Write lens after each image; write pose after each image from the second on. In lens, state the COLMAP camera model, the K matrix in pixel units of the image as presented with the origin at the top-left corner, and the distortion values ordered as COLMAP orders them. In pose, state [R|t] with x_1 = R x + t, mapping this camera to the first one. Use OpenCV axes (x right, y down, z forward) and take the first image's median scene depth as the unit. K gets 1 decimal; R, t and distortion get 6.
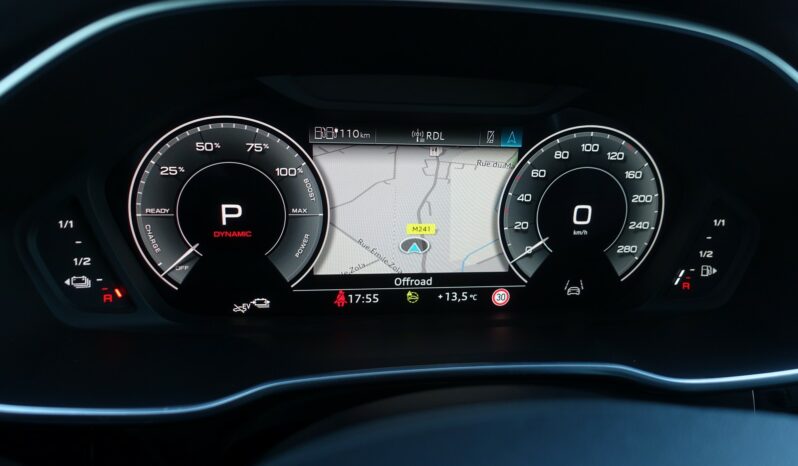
lens RADIAL K [[549.5, 0, 399.0], [0, 549.5, 233.0], [0, 0, 1]] dist [-0.002139, 0.003591]
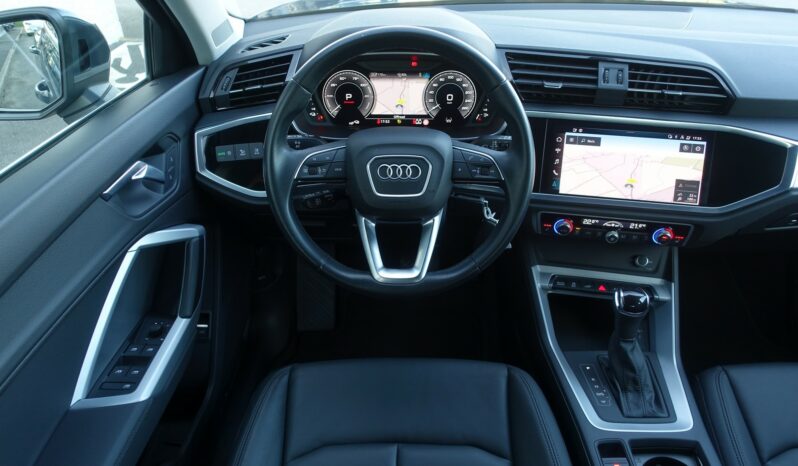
lens RADIAL K [[549.5, 0, 399.0], [0, 549.5, 233.0], [0, 0, 1]] dist [-0.002139, 0.003591]
pose [[0.987908, 0.046365, -0.147949, 0.588489], [-0.010246, 0.971676, 0.236095, -0.019077], [0.154705, -0.231724, 0.960401, -2.579458]]
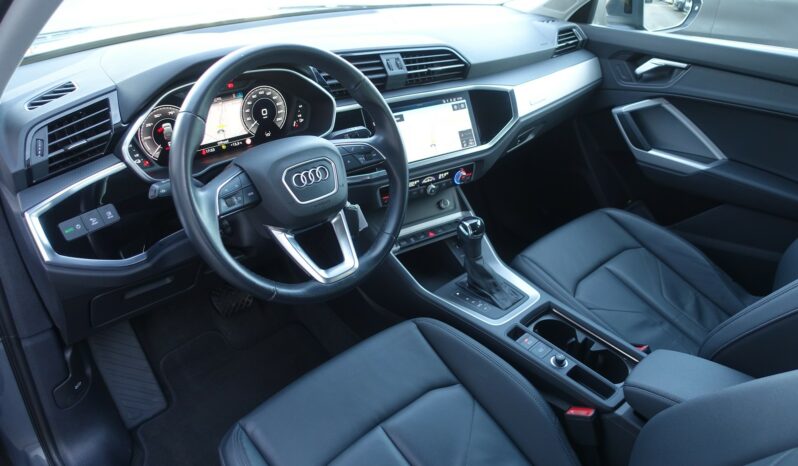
lens RADIAL K [[549.5, 0, 399.0], [0, 549.5, 233.0], [0, 0, 1]] dist [-0.002139, 0.003591]
pose [[0.824255, -0.312695, 0.472044, -0.882346], [0.207252, 0.942438, 0.262405, -0.049750], [-0.526926, -0.118457, 0.841616, -2.574553]]
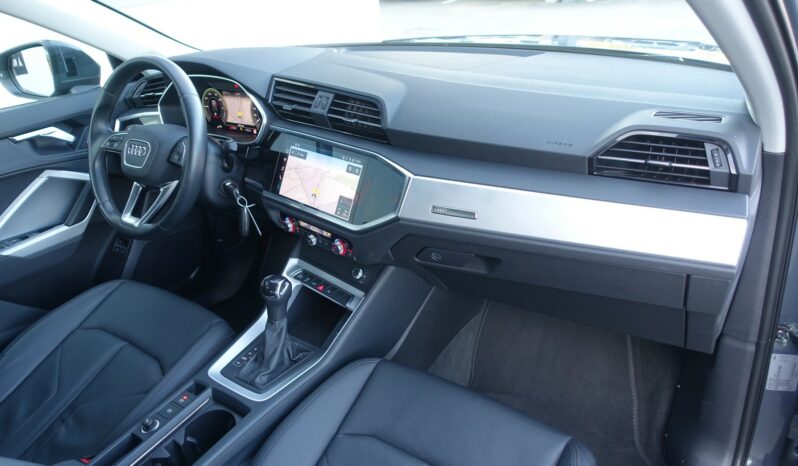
lens RADIAL K [[549.5, 0, 399.0], [0, 549.5, 233.0], [0, 0, 1]] dist [-0.002139, 0.003591]
pose [[0.727469, 0.217316, -0.650817, 4.317331], [-0.115847, 0.973803, 0.195673, -0.092331], [0.676291, -0.066951, 0.733586, -1.594625]]
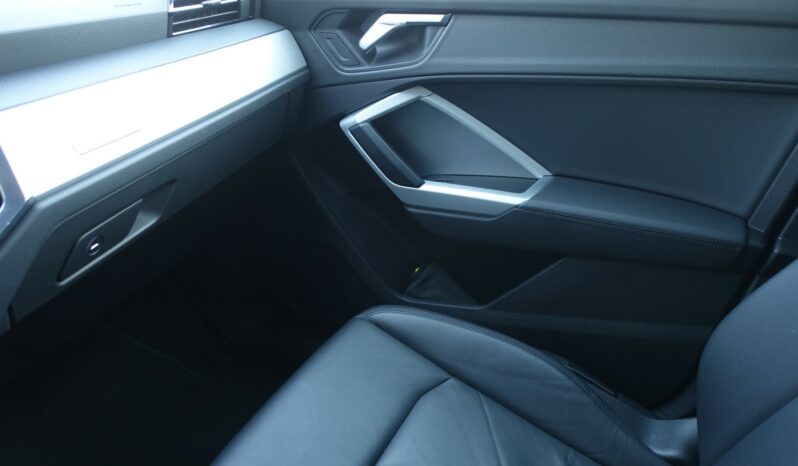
lens RADIAL K [[549.5, 0, 399.0], [0, 549.5, 233.0], [0, 0, 1]] dist [-0.002139, 0.003591]
pose [[0.566901, -0.460039, 0.683365, 1.750926], [0.346337, 0.885766, 0.308982, 0.396795], [-0.747445, 0.061512, 0.661470, -1.065569]]
